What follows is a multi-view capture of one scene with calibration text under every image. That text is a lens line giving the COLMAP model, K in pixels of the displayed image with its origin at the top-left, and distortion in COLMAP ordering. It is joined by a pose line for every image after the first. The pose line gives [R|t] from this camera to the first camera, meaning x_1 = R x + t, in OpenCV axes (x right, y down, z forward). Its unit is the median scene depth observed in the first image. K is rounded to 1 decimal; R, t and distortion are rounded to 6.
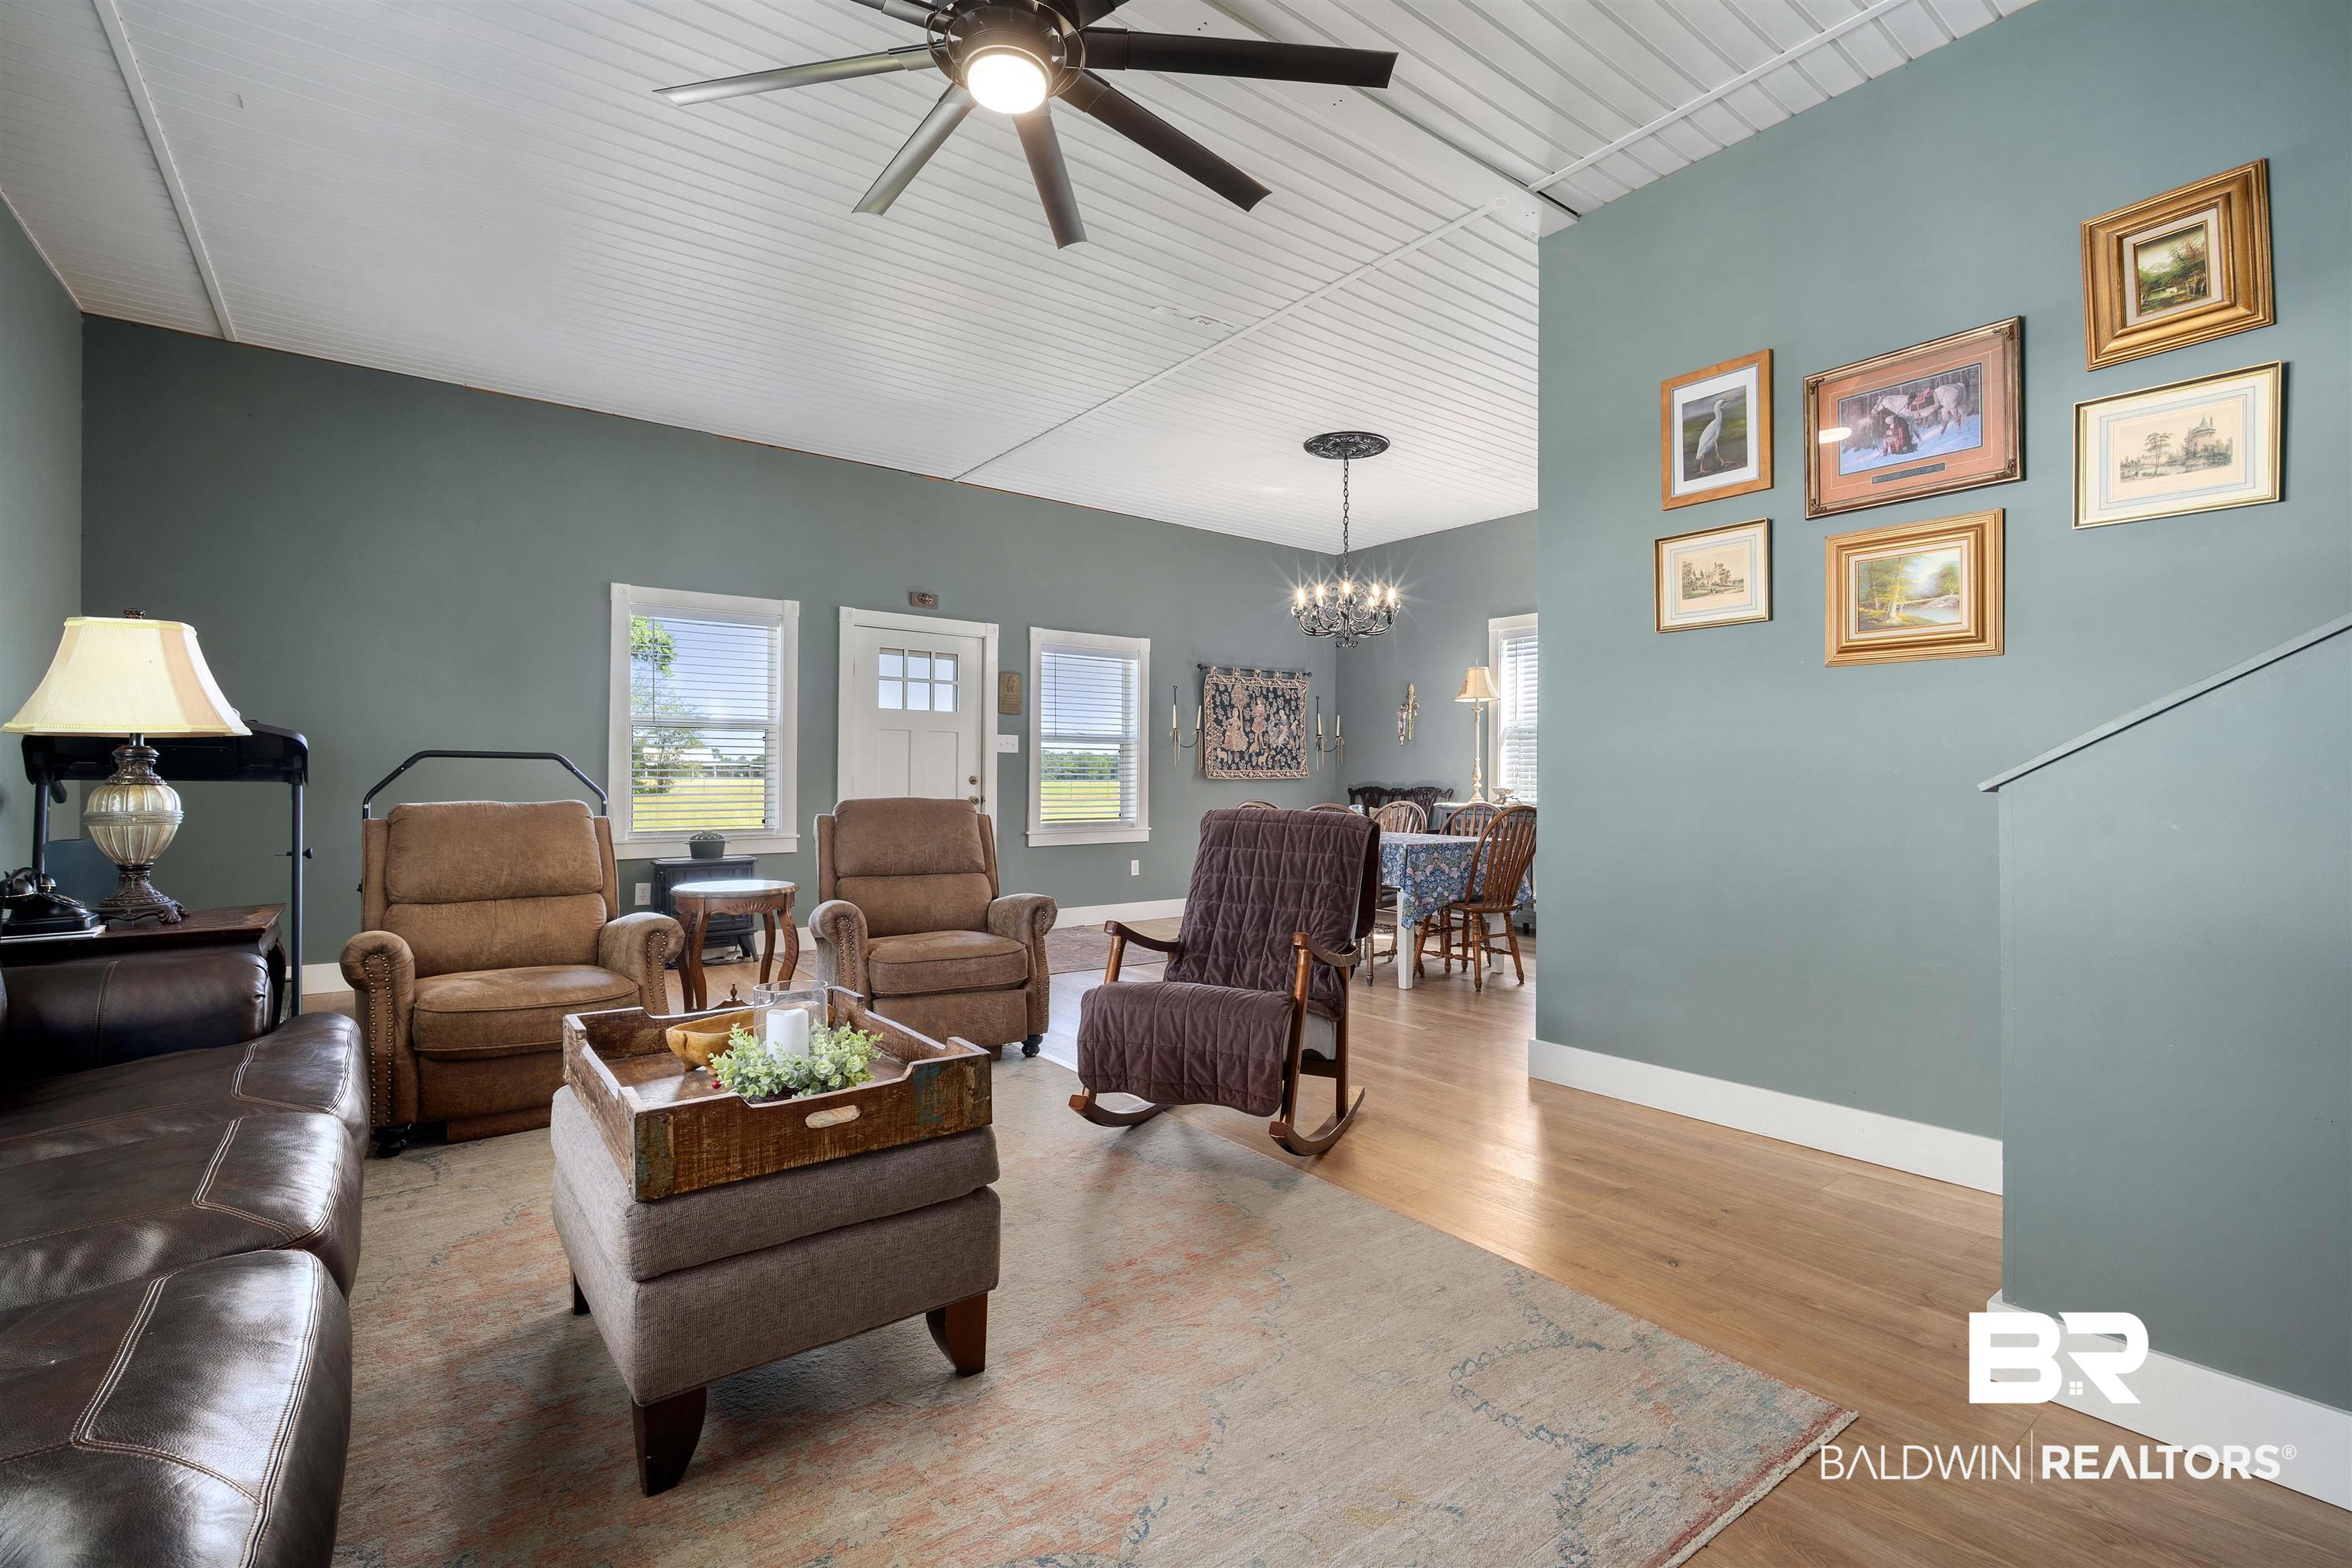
lens RADIAL K [[1057.1, 0, 1187.6], [0, 1057.1, 777.9], [0, 0, 1]] dist [-0.001256, 0.000057]
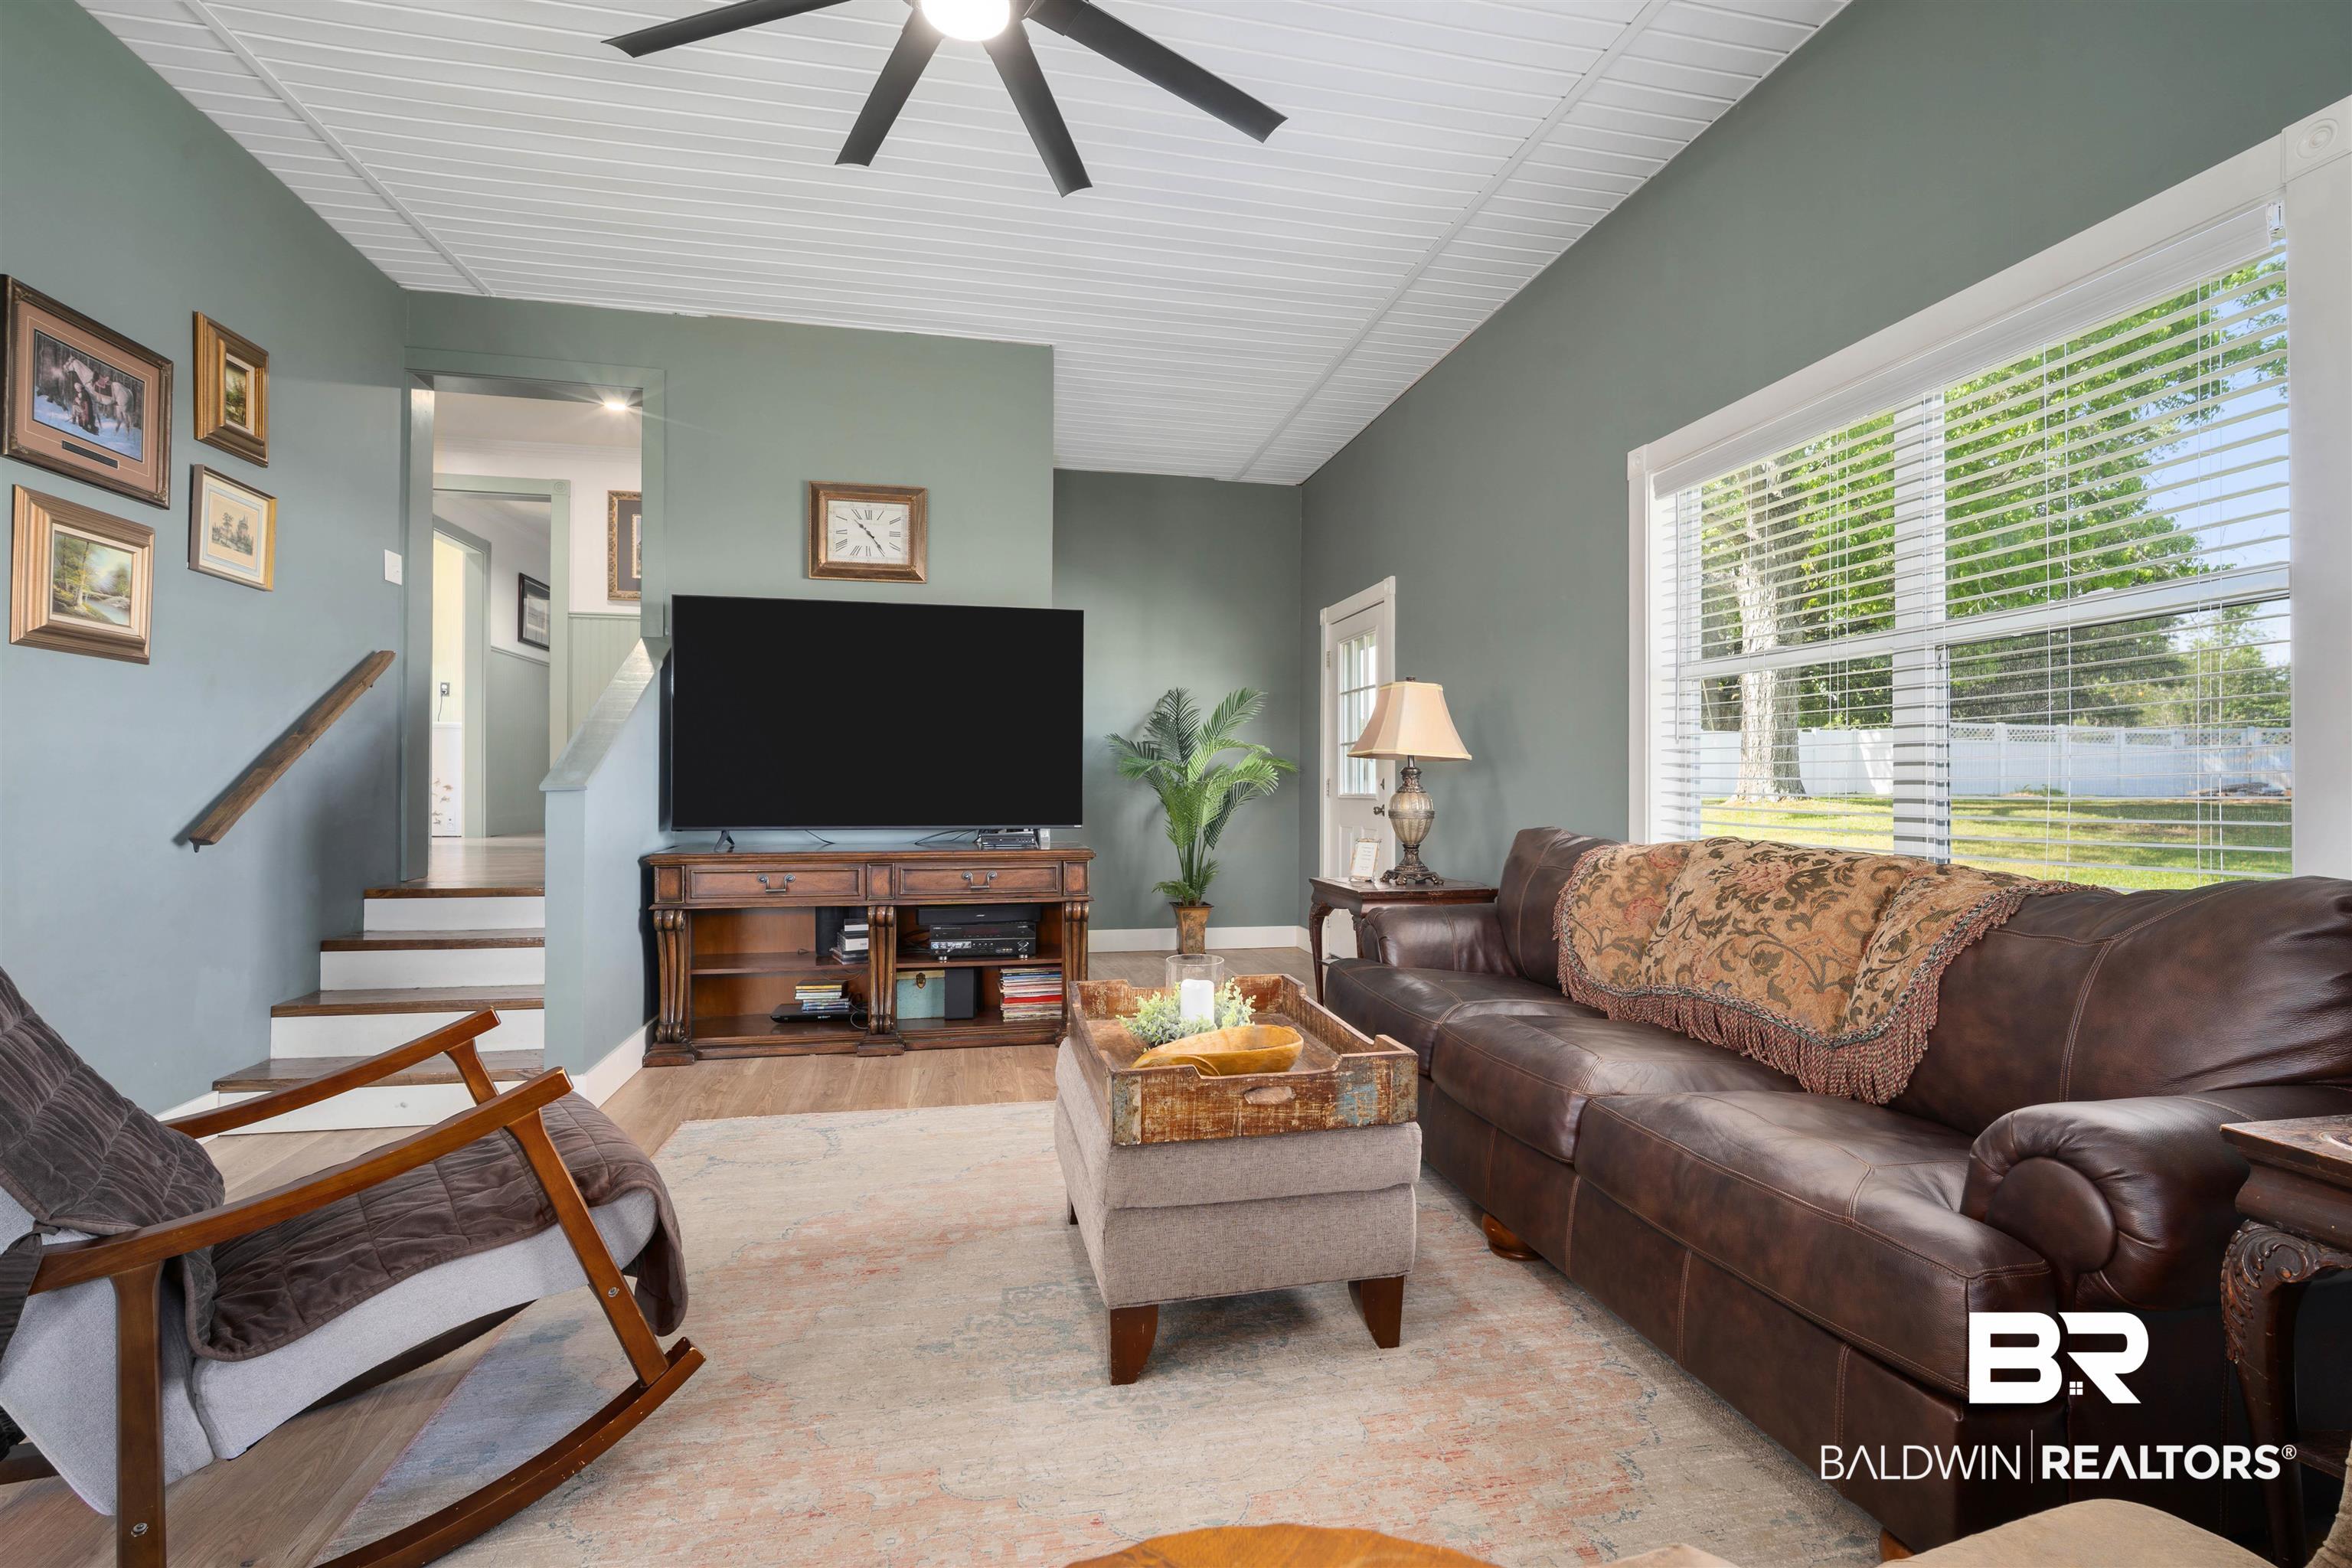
lens RADIAL K [[1057.1, 0, 1174.7], [0, 1057.1, 778.9], [0, 0, 1]] dist [-0.001256, 0.000057]
pose [[-0.901158, -0.003066, 0.433480, -0.261750], [-0.006126, 0.999965, -0.005662, -0.000462], [-0.433448, -0.007758, -0.901145, 0.627930]]
